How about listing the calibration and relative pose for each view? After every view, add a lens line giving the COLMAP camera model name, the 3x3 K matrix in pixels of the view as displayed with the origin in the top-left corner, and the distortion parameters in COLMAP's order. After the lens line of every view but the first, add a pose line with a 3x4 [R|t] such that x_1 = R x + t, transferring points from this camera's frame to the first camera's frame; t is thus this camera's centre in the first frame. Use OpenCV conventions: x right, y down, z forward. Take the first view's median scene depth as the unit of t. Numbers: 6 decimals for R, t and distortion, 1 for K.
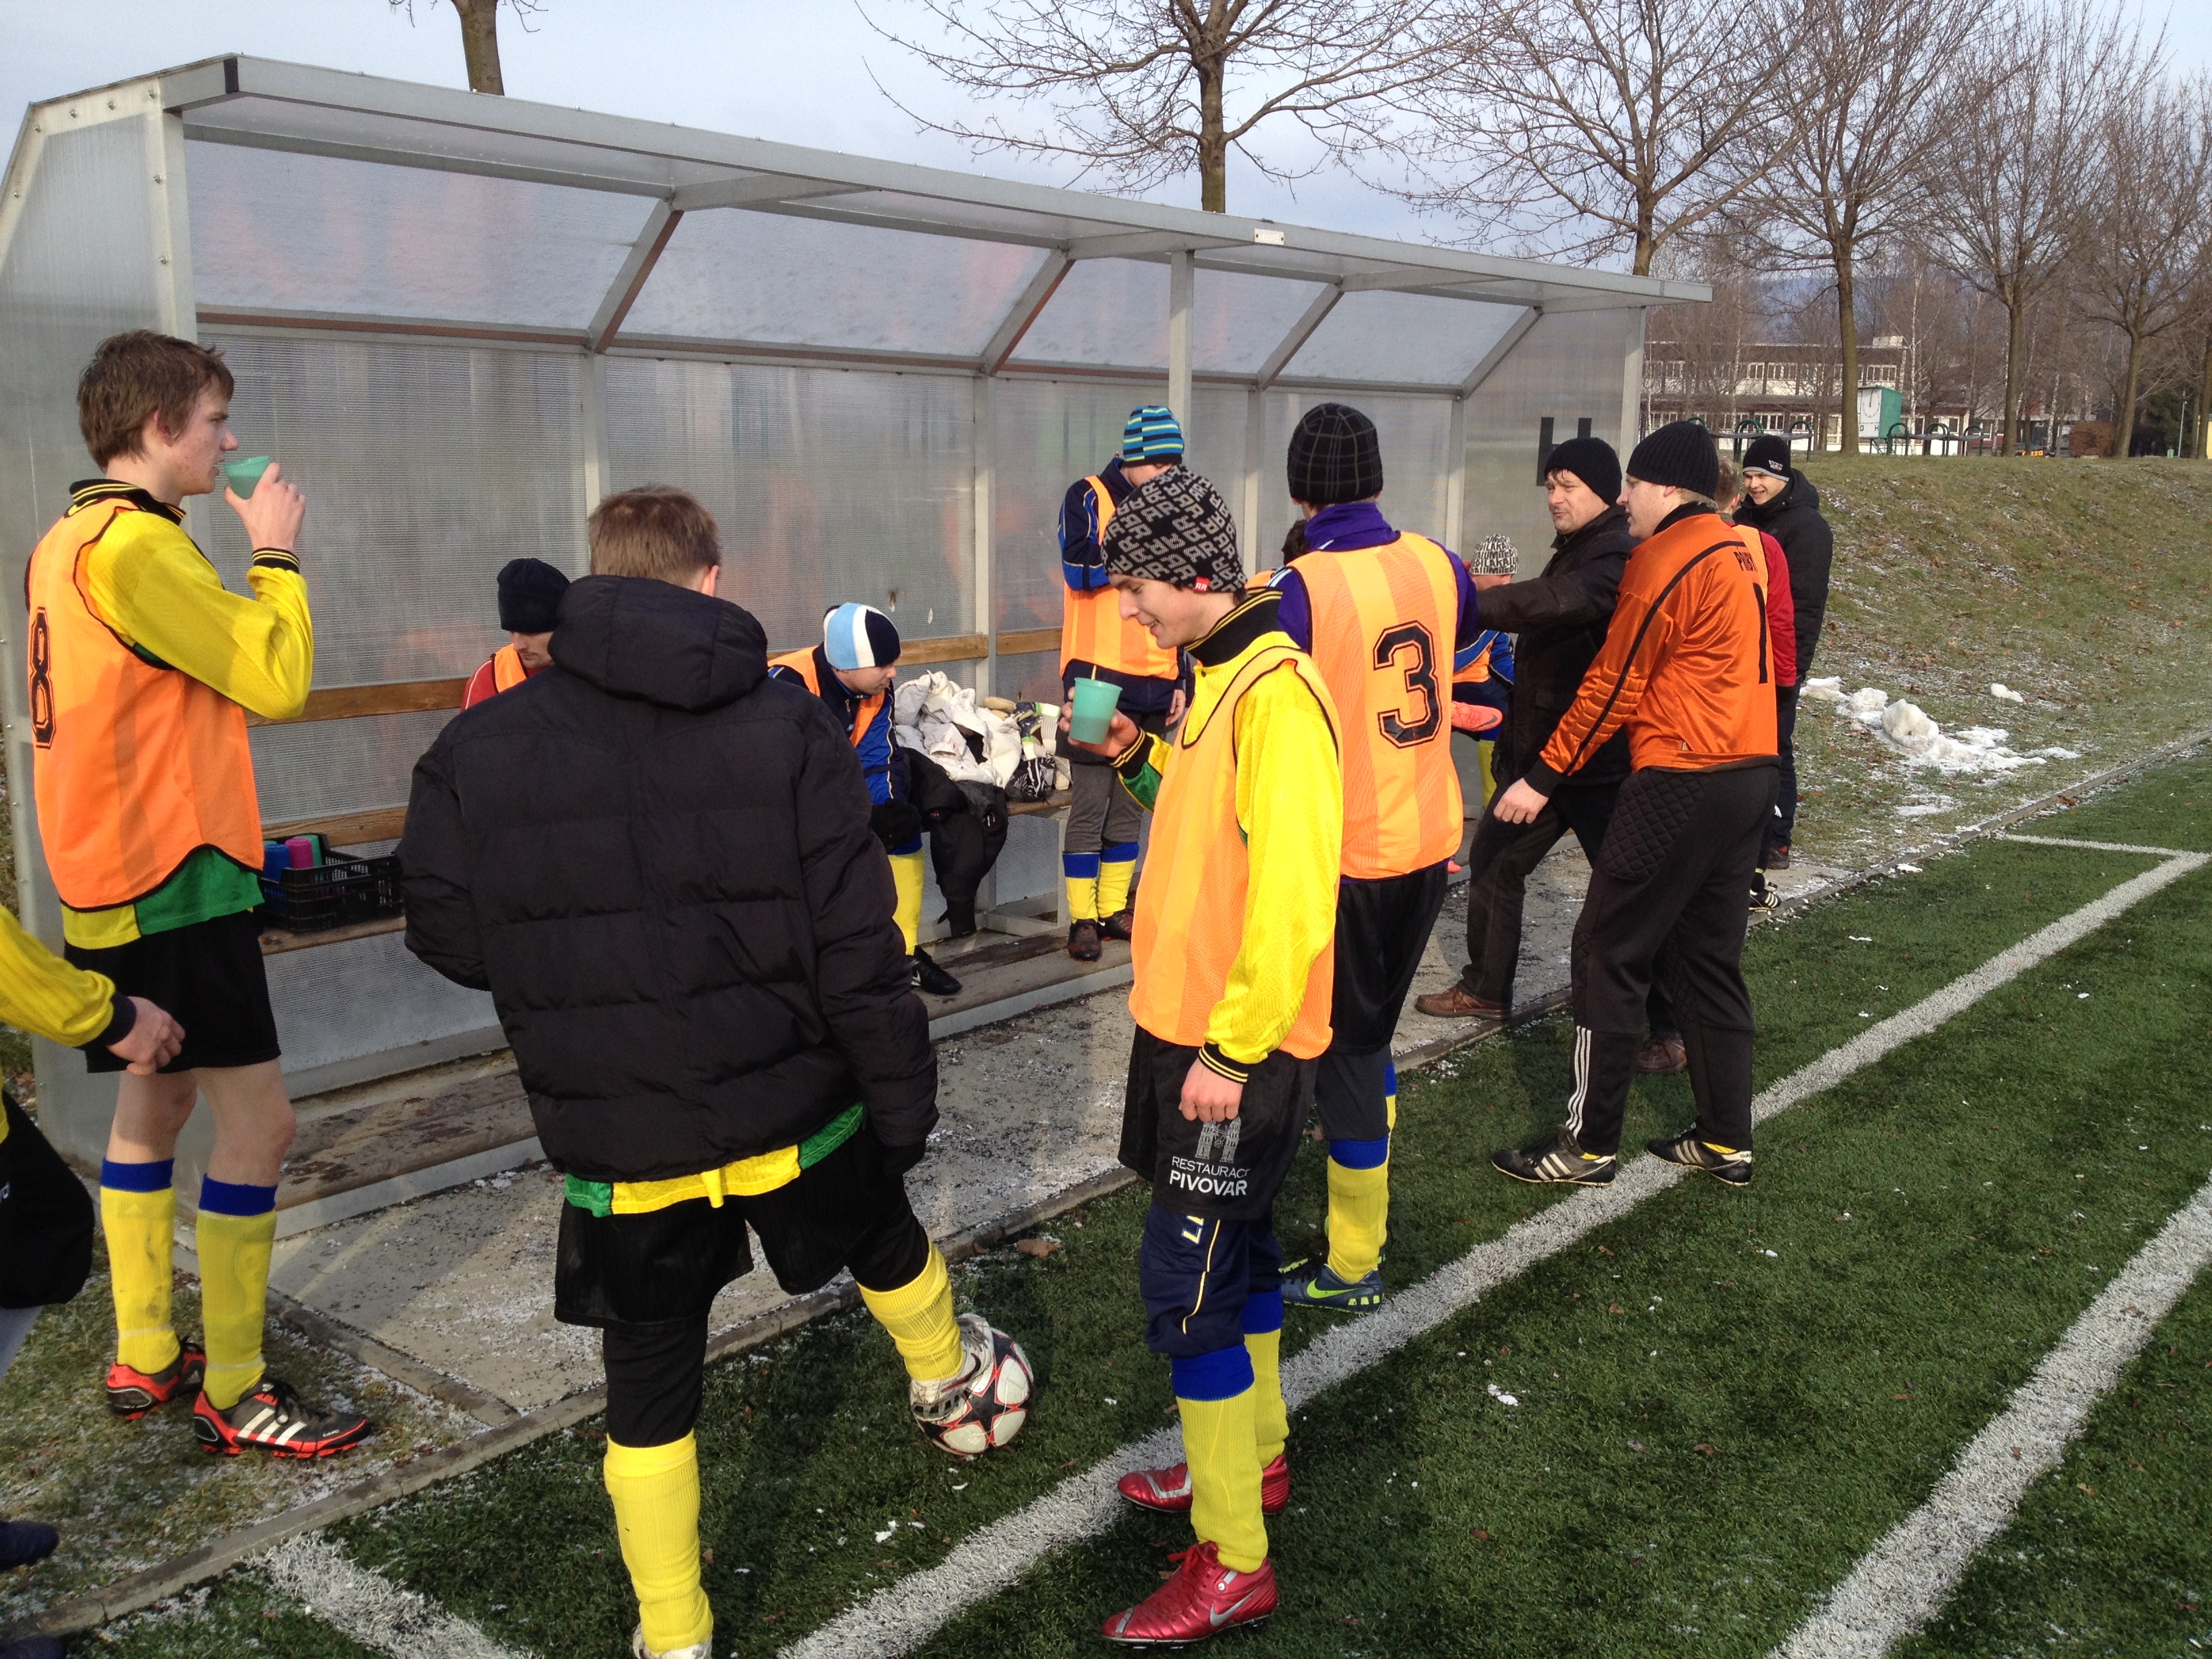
lens RADIAL K [[2035.8, 0, 1106.0], [0, 2035.8, 829.5], [0, 0, 1]] dist [0.132421, -0.256912]
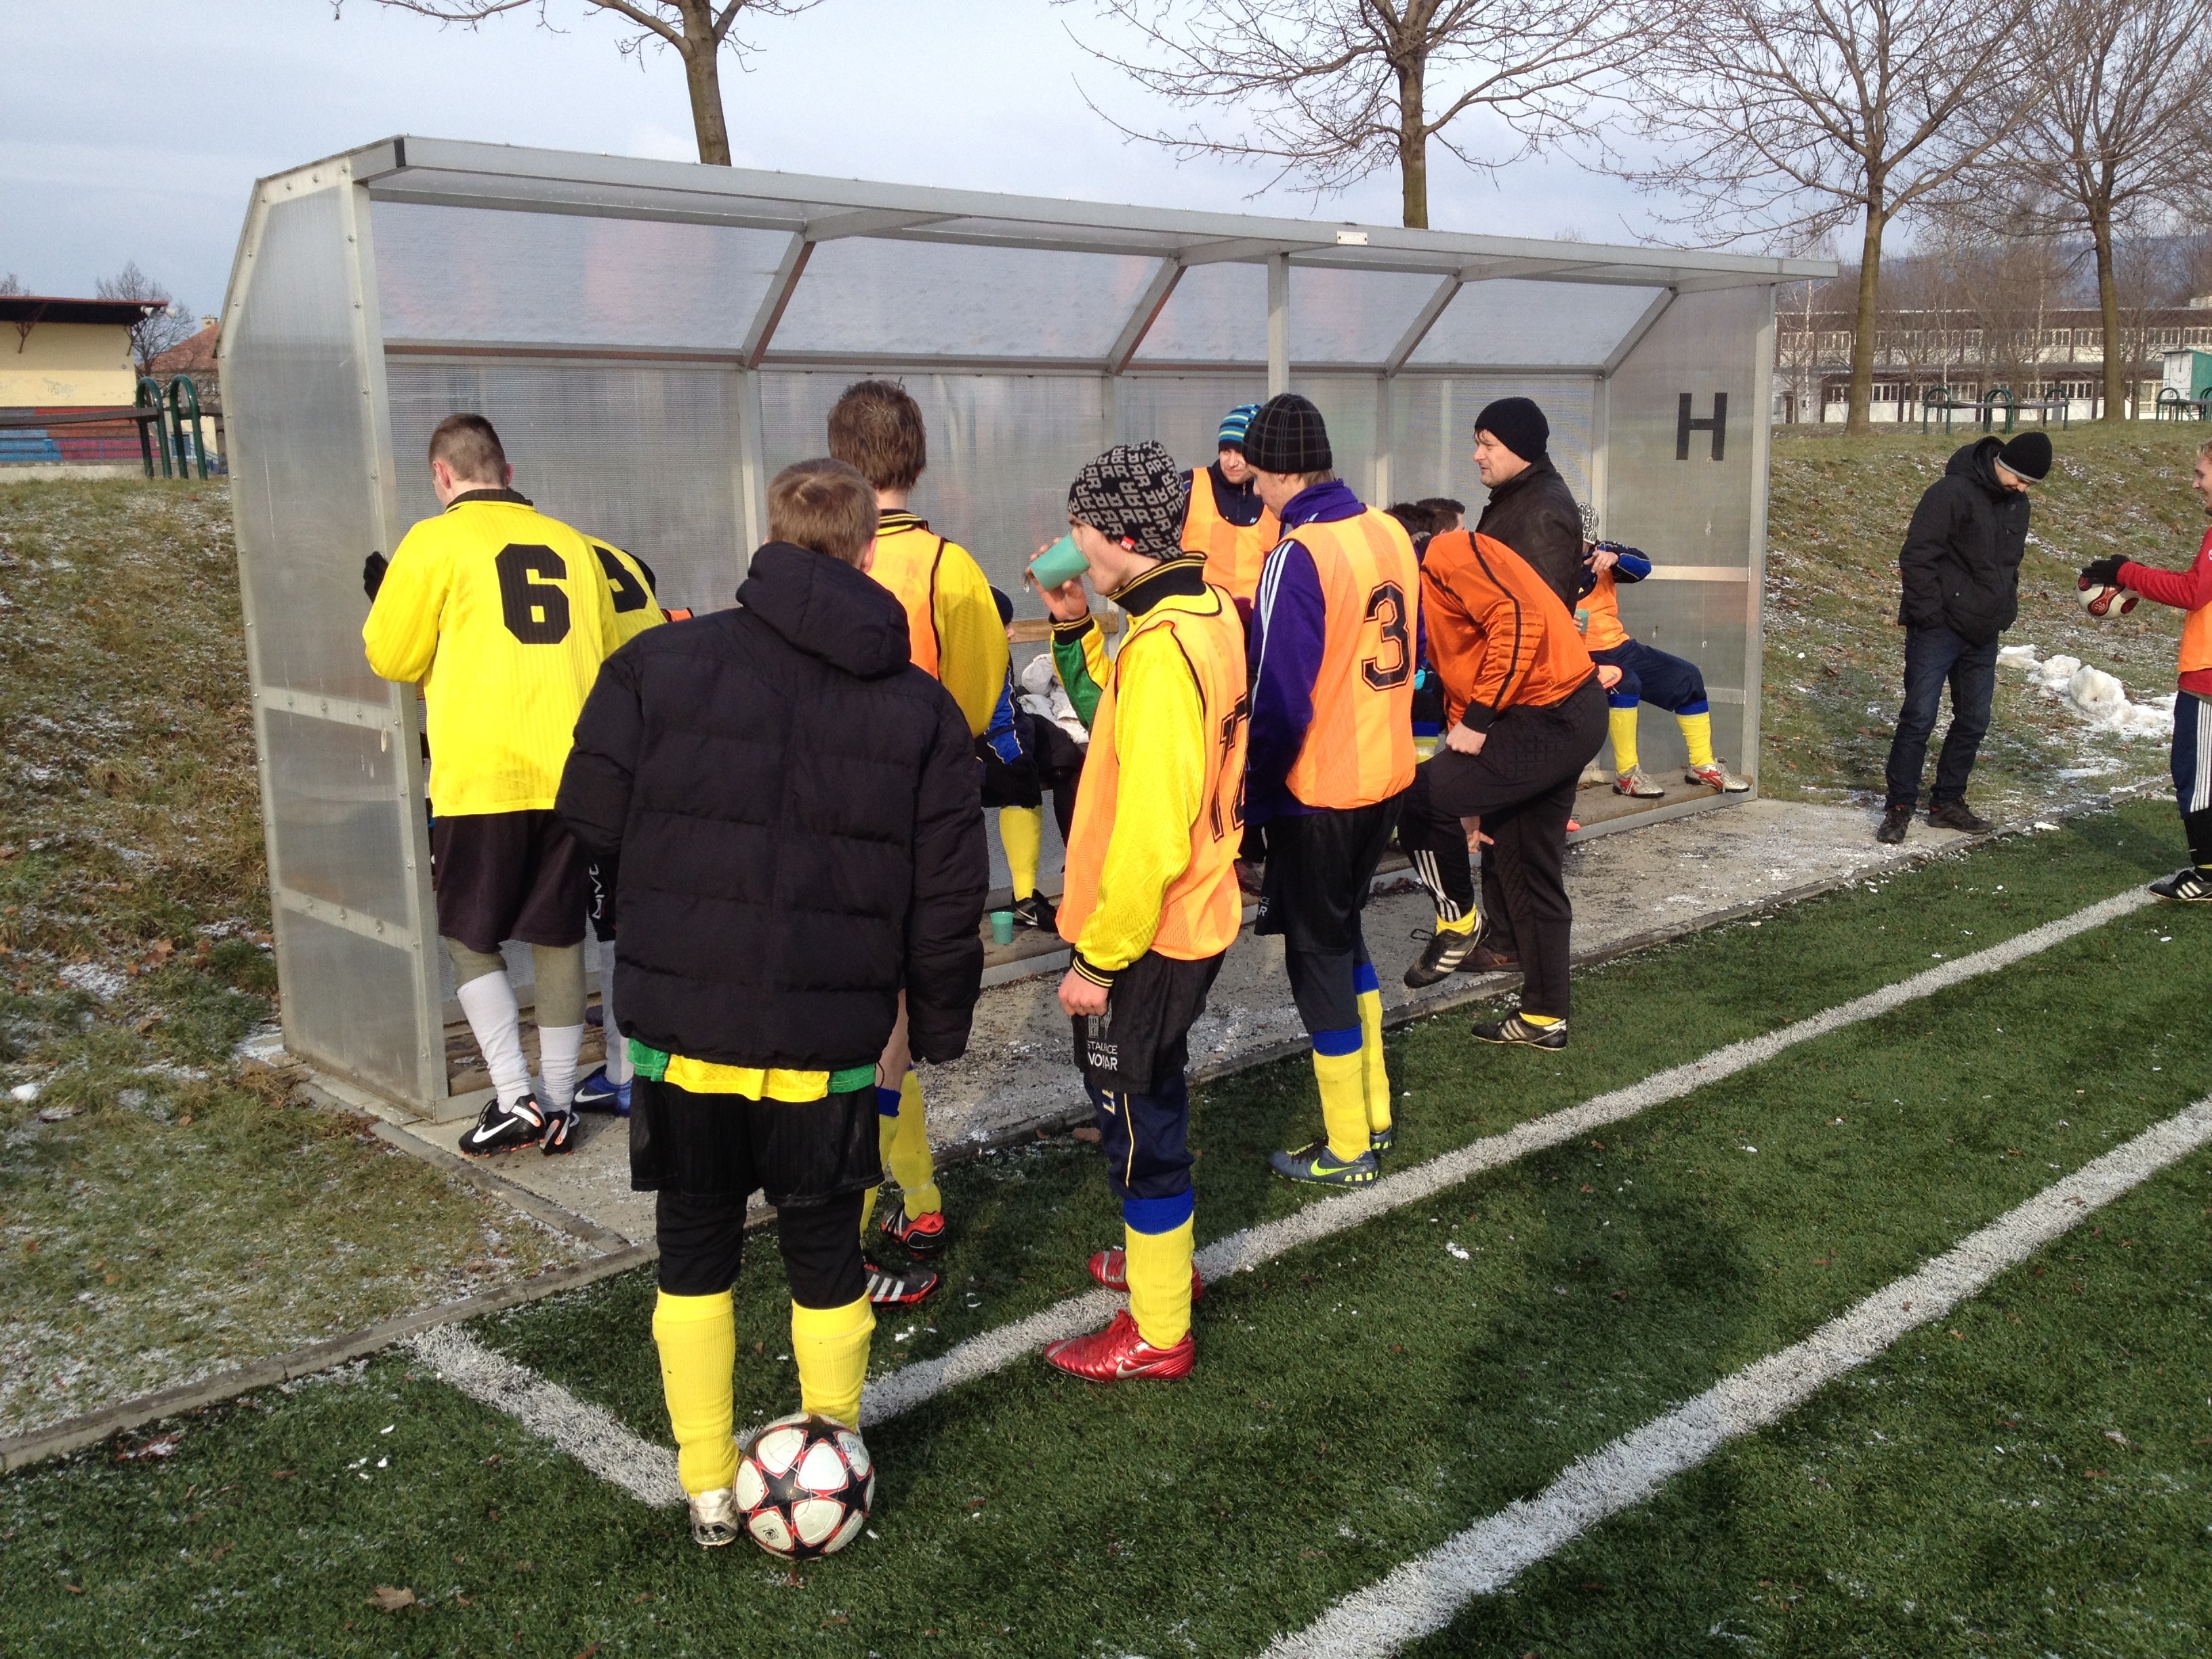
lens RADIAL K [[2037.8, 0, 1116.3], [0, 2037.8, 829.5], [0, 0, 1]] dist [0.173399, -0.402247]
pose [[0.991317, -0.006066, -0.131354, 0.103832], [0.006219, 0.999980, 0.000755, 0.024880], [0.131346, -0.001565, 0.991335, -0.108028]]
